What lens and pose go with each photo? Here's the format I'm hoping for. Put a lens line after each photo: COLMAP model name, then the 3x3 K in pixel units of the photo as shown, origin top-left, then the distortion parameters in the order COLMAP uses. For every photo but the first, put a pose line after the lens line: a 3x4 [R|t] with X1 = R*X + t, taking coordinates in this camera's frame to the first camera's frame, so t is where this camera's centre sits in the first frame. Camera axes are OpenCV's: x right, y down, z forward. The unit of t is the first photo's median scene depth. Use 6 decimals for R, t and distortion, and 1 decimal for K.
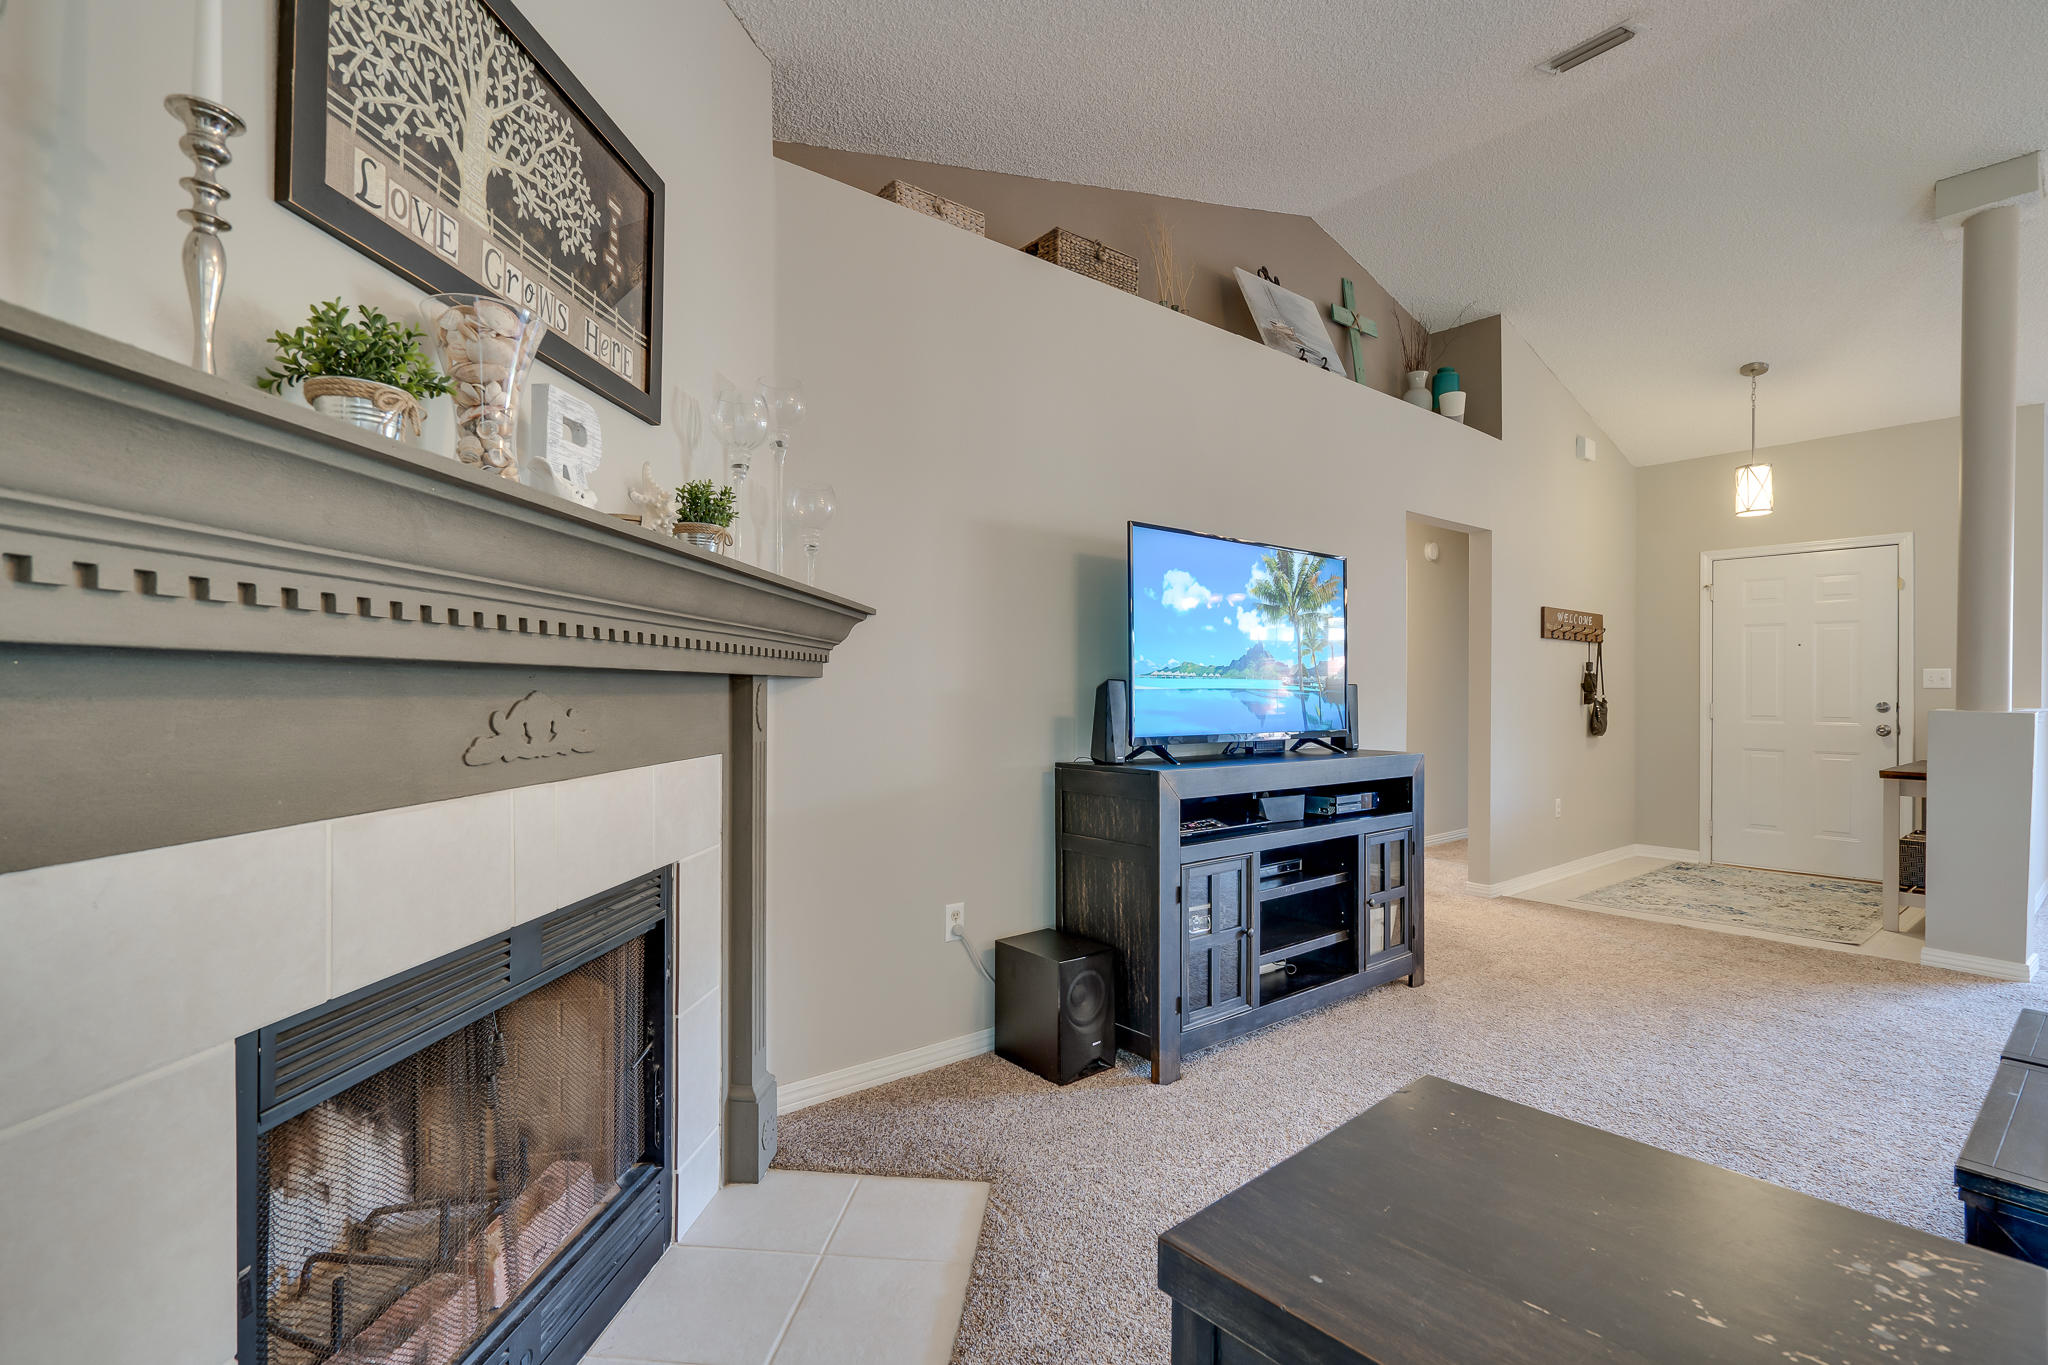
lens RADIAL K [[931.0, 0, 1009.0], [0, 931.0, 688.2], [0, 0, 1]] dist [0.000008, 0.000926]
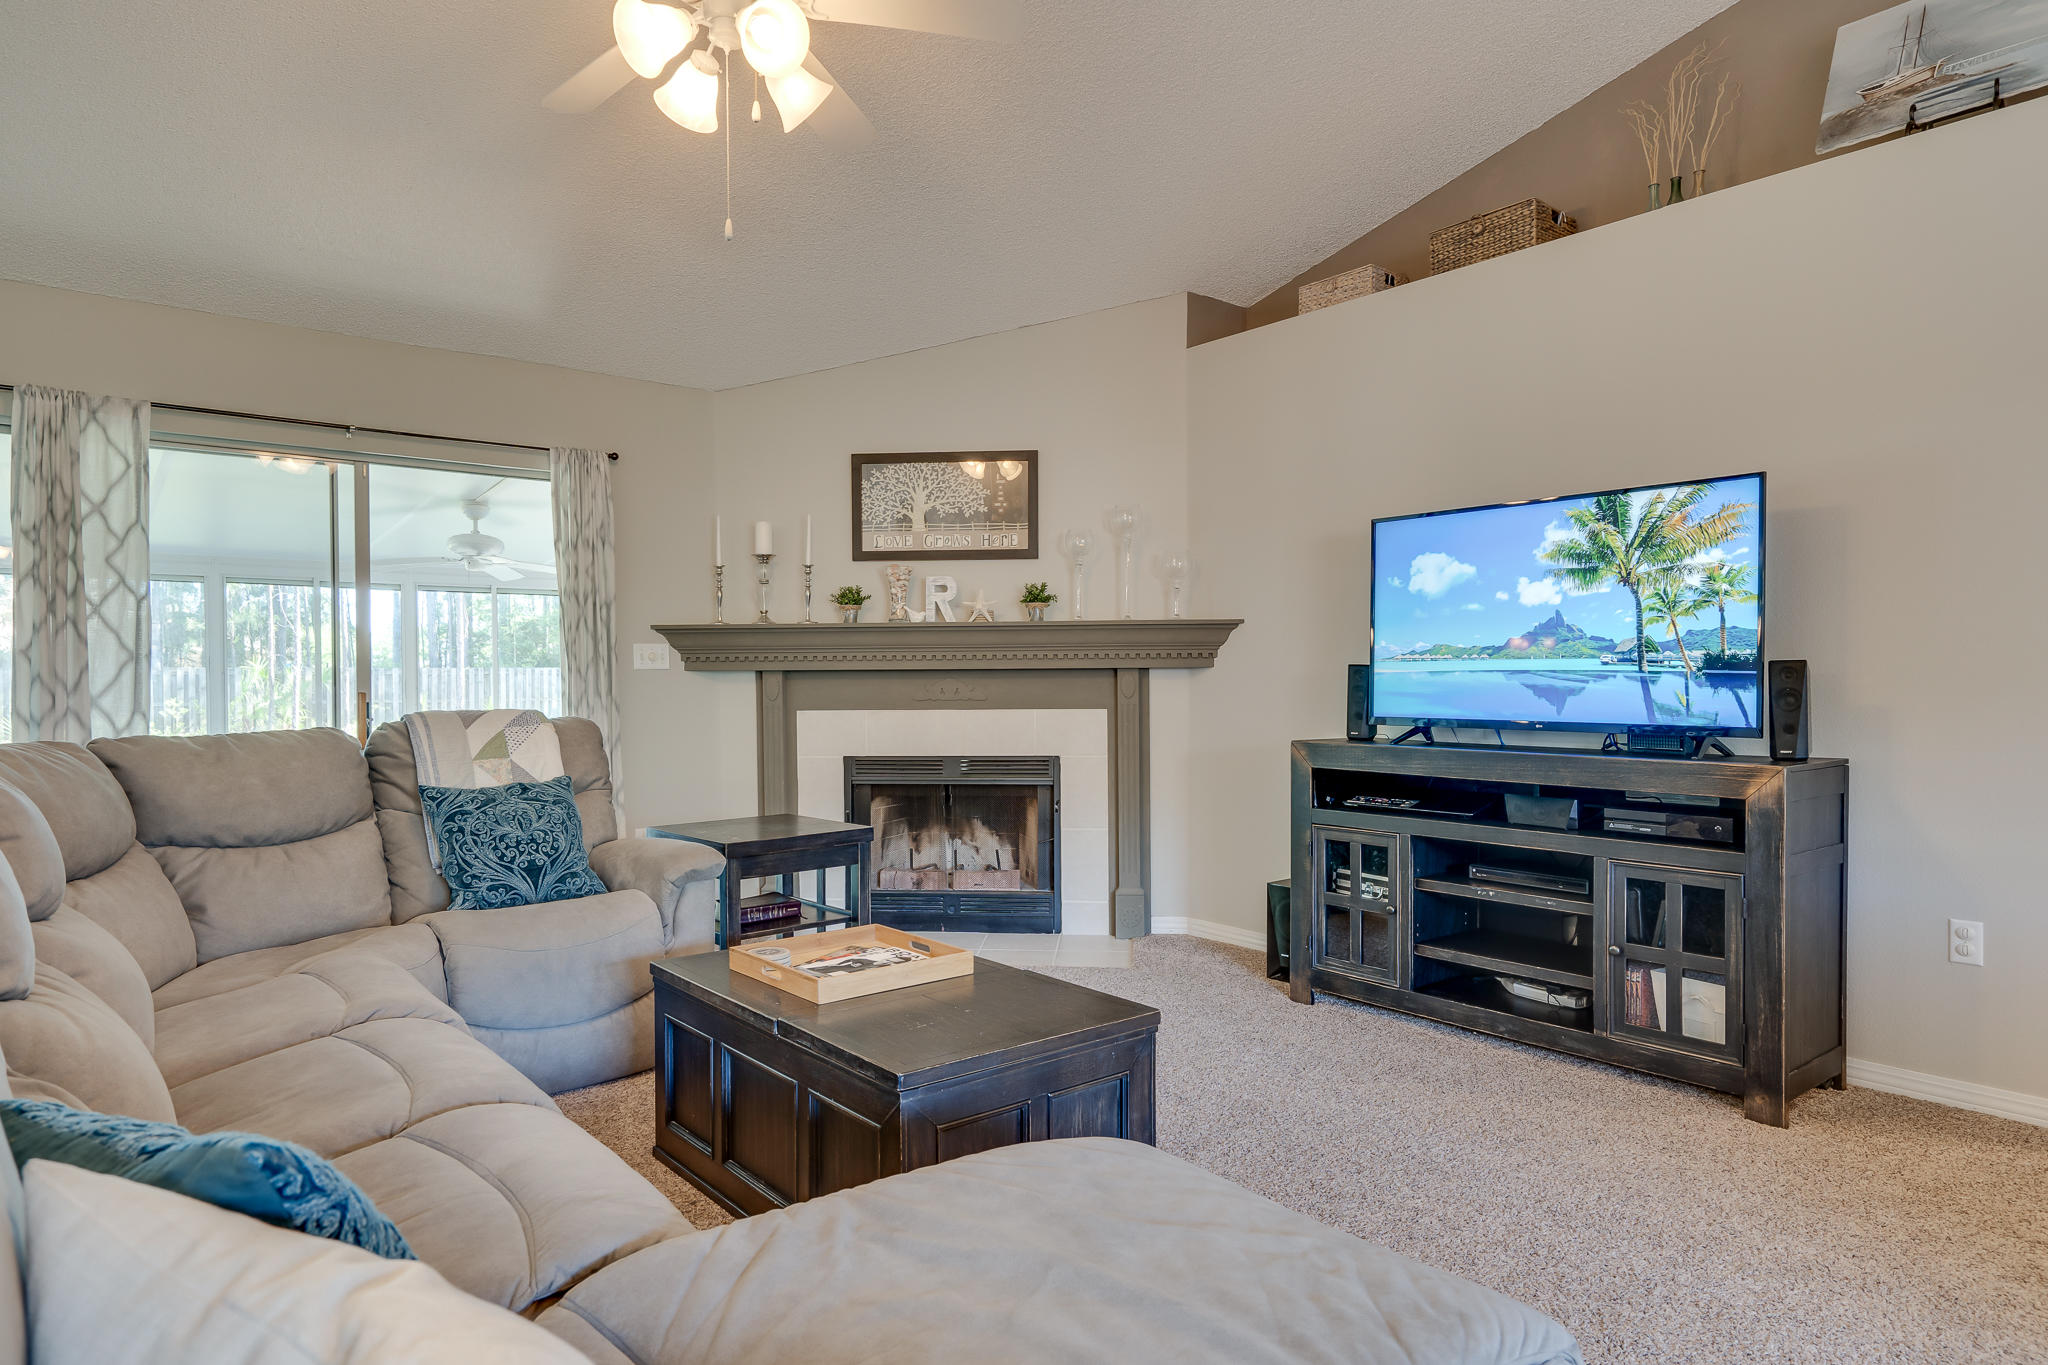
lens RADIAL K [[1196.3, 0, 1011.5], [0, 1196.3, 687.7], [0, 0, 1]] dist [0.004434, 0.002964]
pose [[0.000342, 0.006068, -0.999982, 1.490238], [0.008725, 0.999944, 0.006071, 0.006371], [0.999962, -0.008727, 0.000289, 0.552439]]
